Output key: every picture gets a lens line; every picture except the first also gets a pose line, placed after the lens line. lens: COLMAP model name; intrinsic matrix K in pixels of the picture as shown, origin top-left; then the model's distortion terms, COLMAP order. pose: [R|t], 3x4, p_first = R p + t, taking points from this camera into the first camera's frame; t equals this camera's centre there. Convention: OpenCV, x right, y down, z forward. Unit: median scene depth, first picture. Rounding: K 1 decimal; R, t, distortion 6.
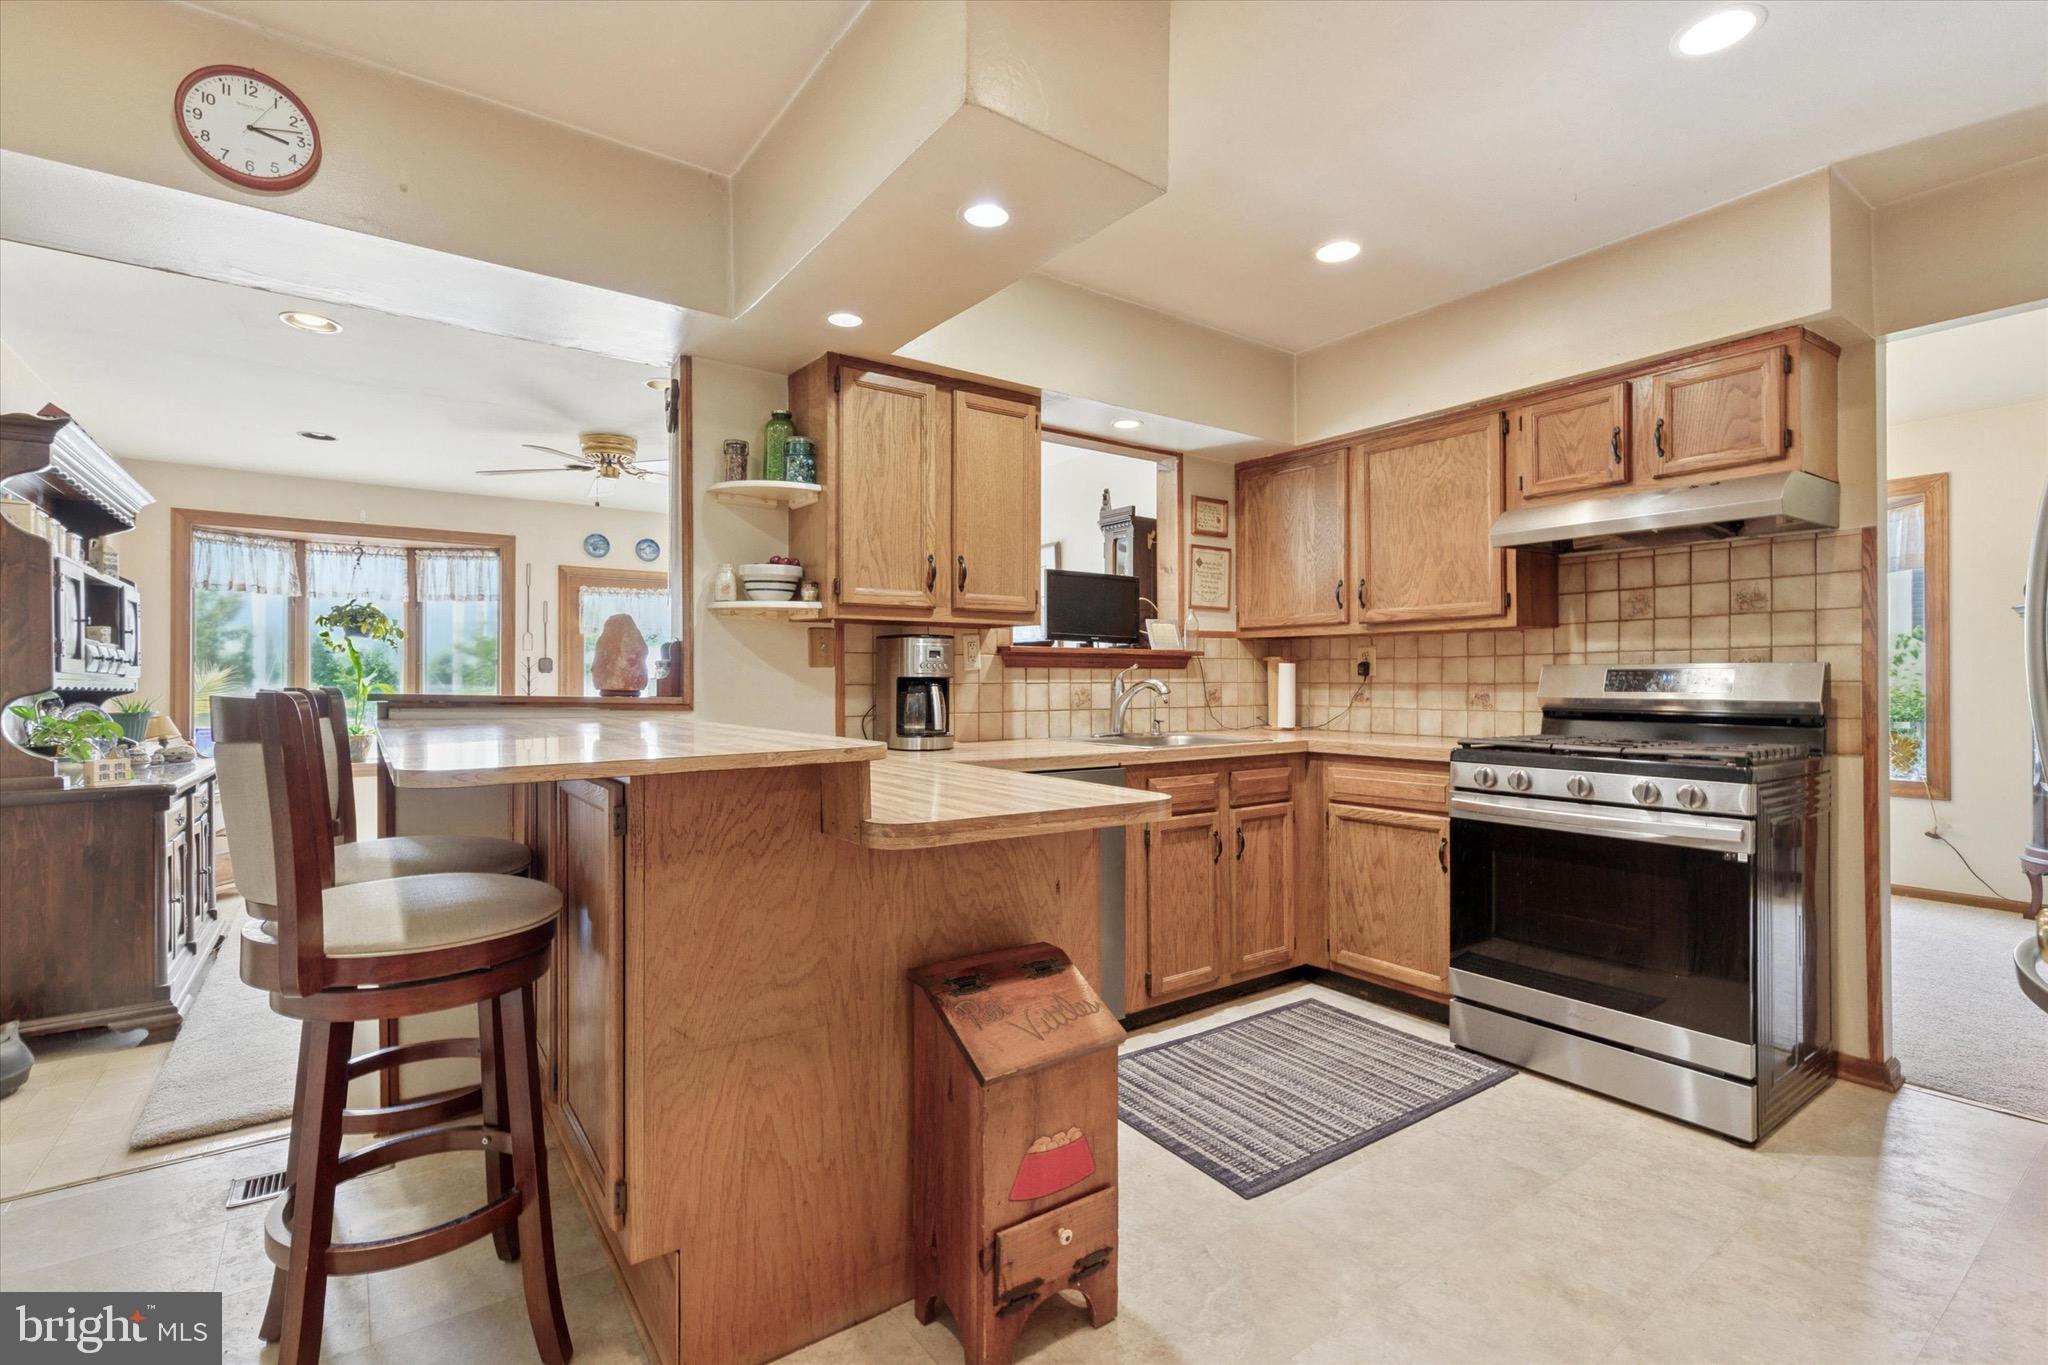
lens RADIAL K [[930.6, 0, 1011.9], [0, 930.6, 681.4], [0, 0, 1]] dist [0.012742, -0.001204]
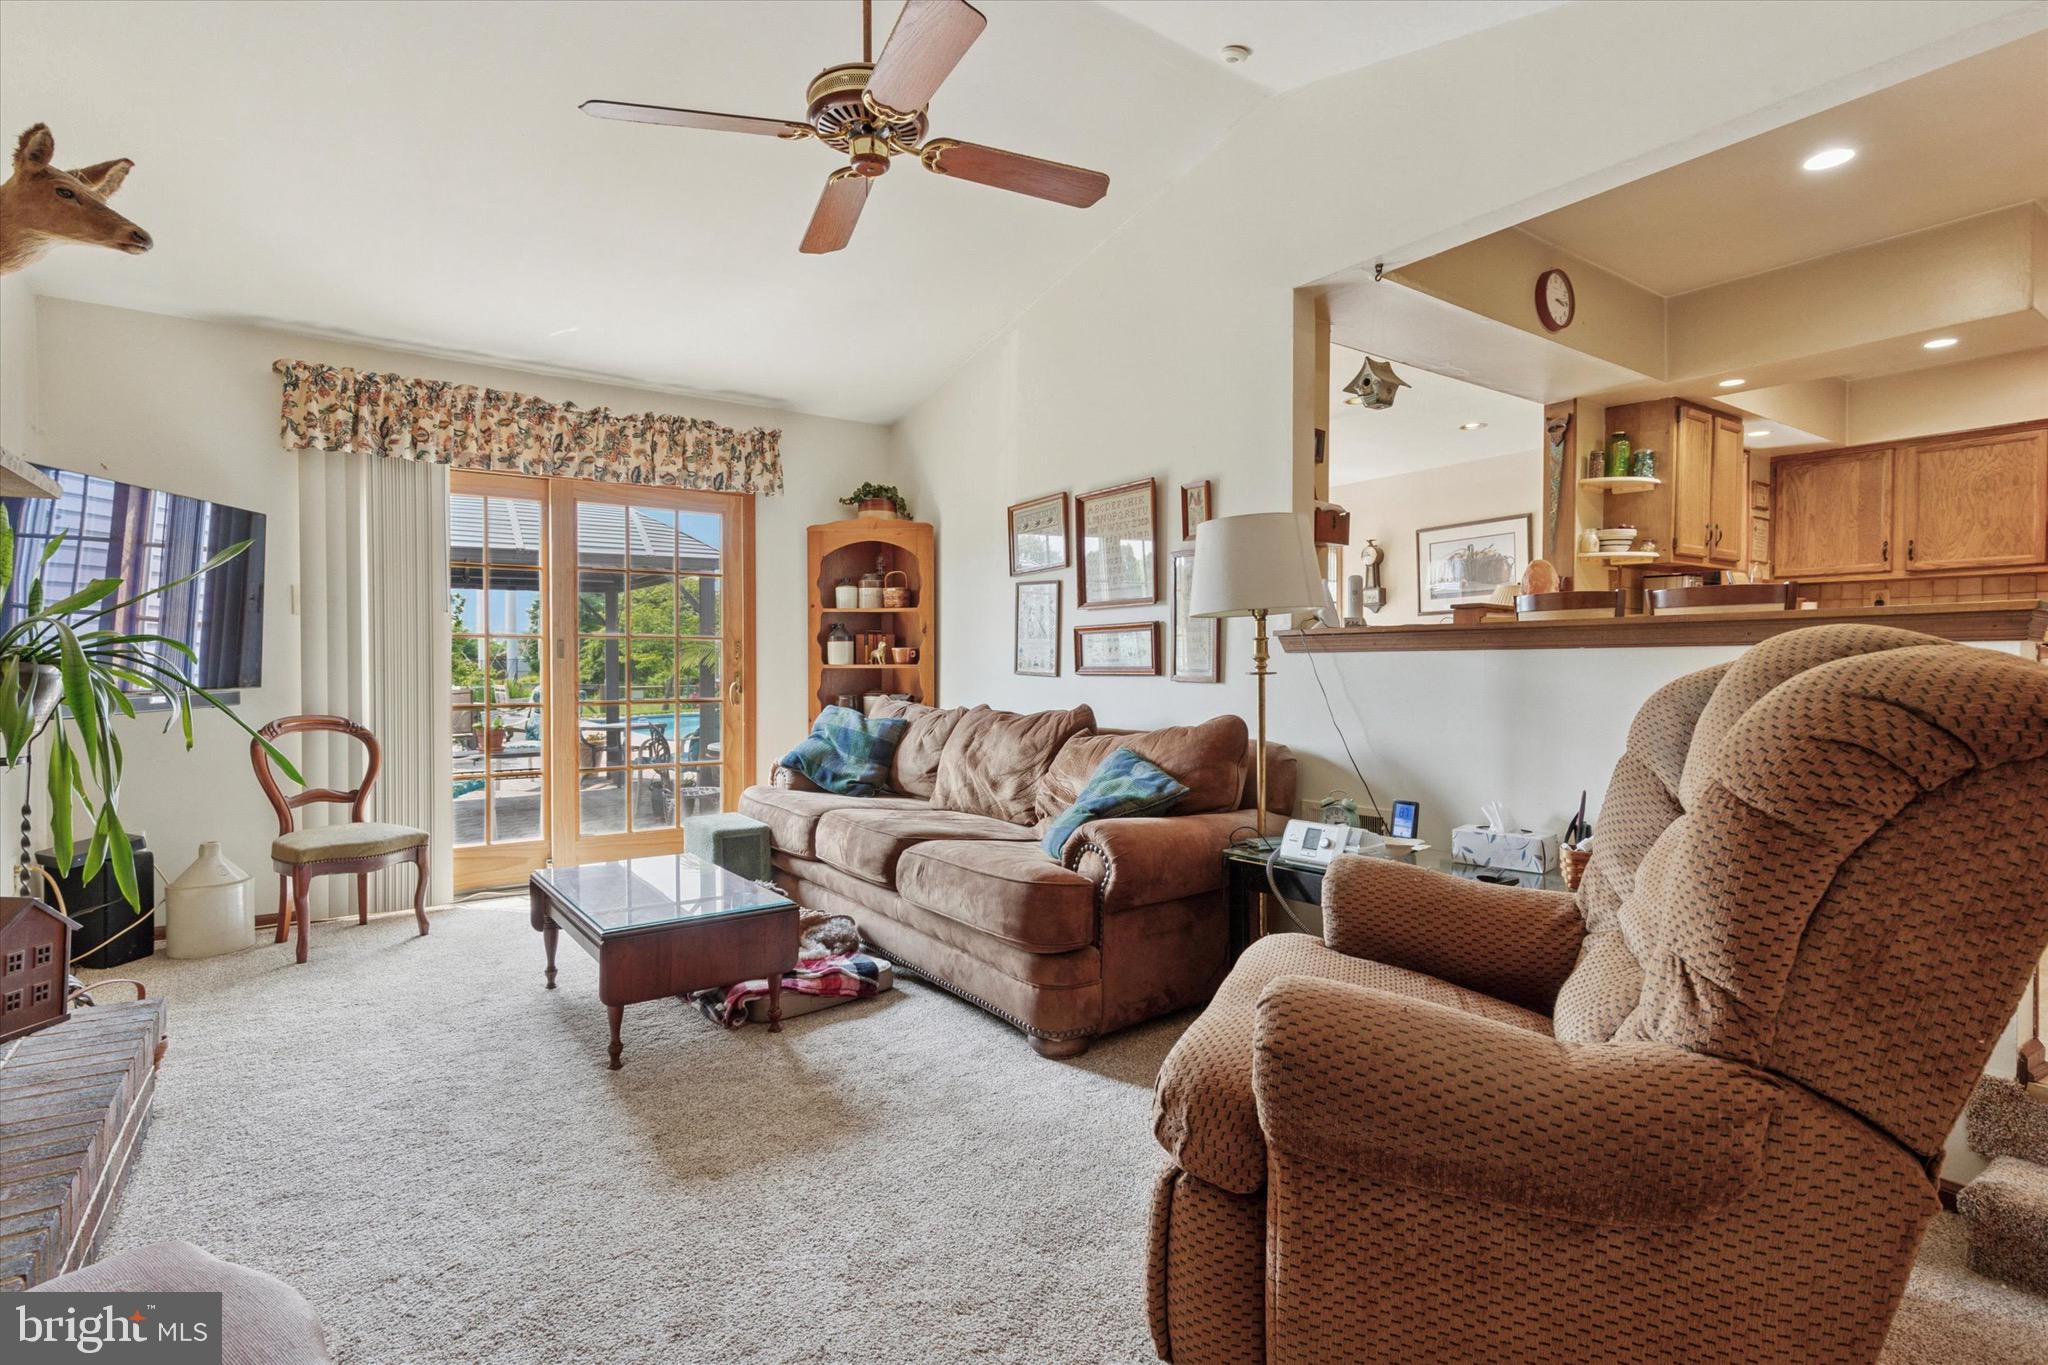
lens RADIAL K [[1003.1, 0, 1038.1], [0, 1003.1, 677.6], [0, 0, 1]] dist [0.013319, -0.000081]
pose [[0.999993, 0.001409, 0.003439, -1.031840], [-0.001459, 0.999893, 0.014575, 0.086081], [-0.003418, -0.014580, 0.999888, -0.595674]]
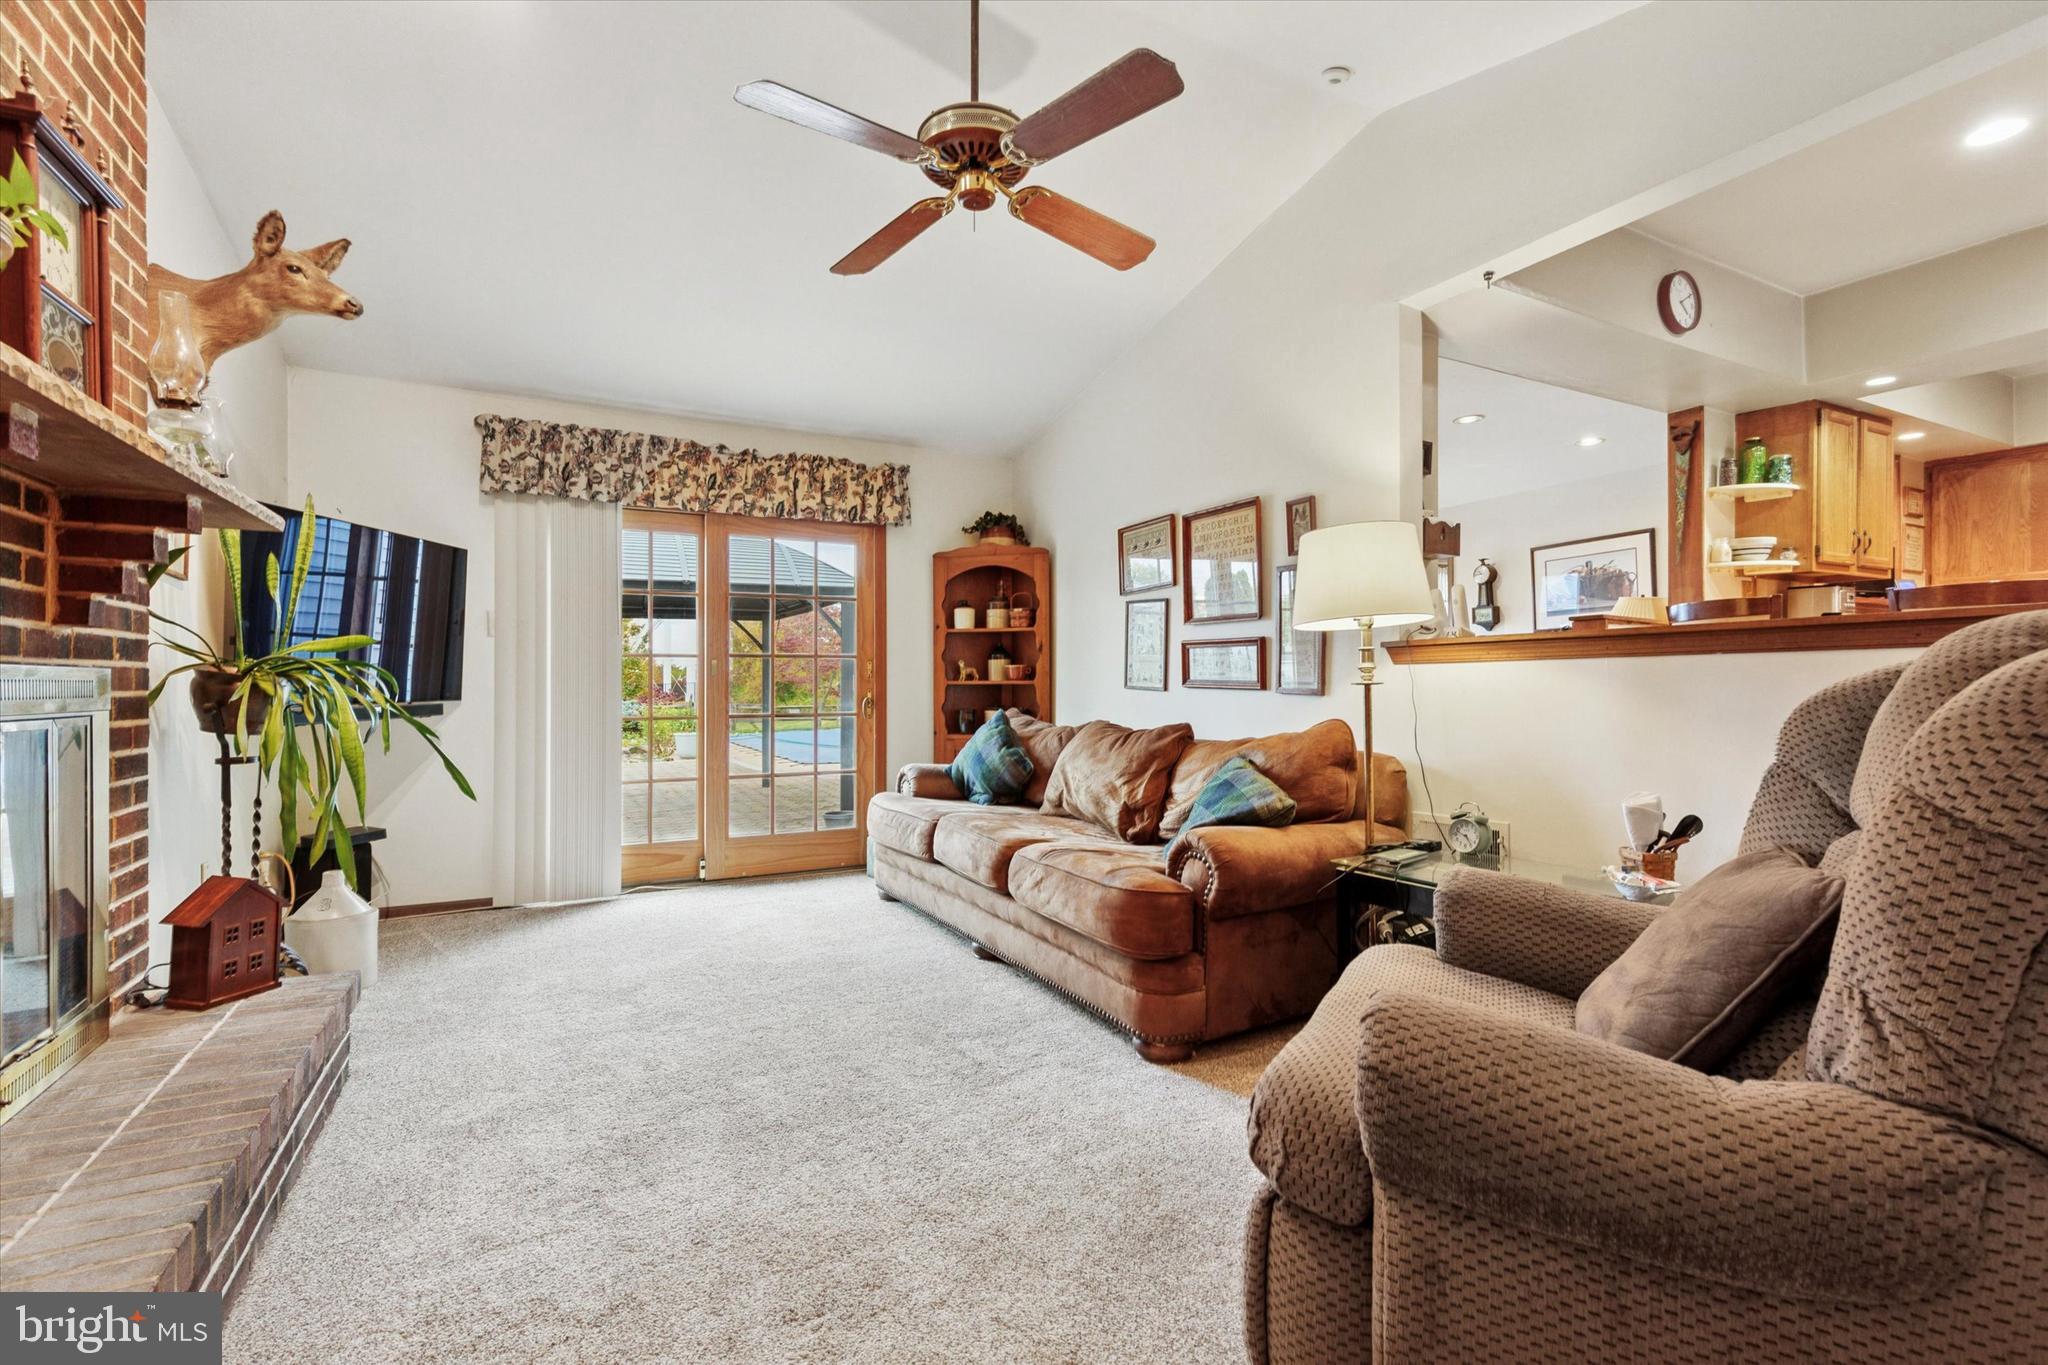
lens RADIAL K [[930.6, 0, 1036.7], [0, 930.6, 685.3], [0, 0, 1]] dist [0.012742, -0.001204]
pose [[0.992431, -0.001524, -0.122797, -1.021852], [0.001588, 0.999999, 0.000421, 0.094647], [0.122796, -0.000613, 0.992432, -0.563778]]
